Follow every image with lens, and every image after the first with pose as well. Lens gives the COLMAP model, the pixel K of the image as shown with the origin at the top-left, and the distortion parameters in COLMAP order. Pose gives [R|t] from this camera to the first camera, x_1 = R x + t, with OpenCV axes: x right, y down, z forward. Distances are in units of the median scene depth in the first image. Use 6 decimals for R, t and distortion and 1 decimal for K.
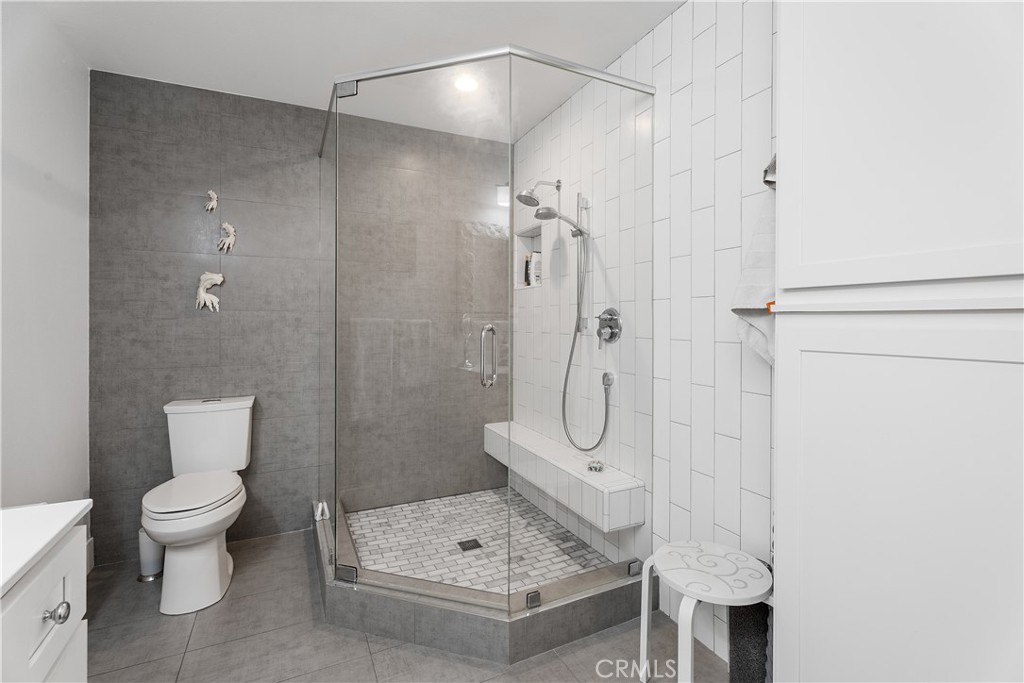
lens RADIAL K [[463.9, 0, 512.8], [0, 463.9, 323.0], [0, 0, 1]] dist [0.000852, 0.000130]
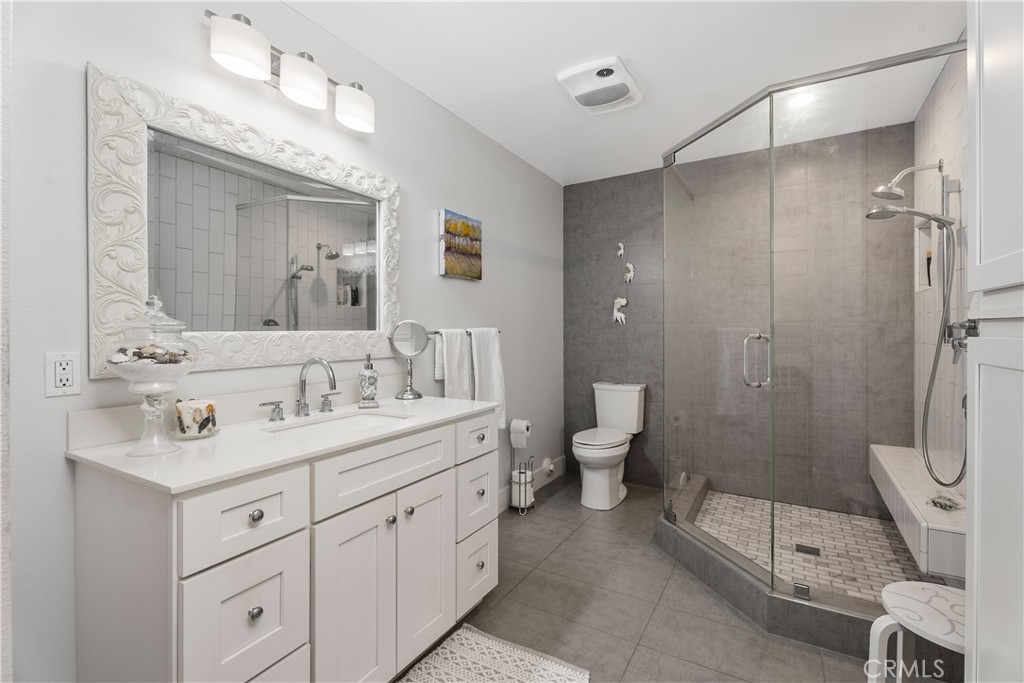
lens RADIAL K [[463.9, 0, 512.9], [0, 463.9, 334.4], [0, 0, 1]] dist [0.000852, 0.000130]
pose [[0.543771, 0.005166, -0.839217, 0.411191], [-0.001947, 0.999986, 0.004894, 0.001263], [0.839231, -0.001027, 0.543774, -0.097415]]
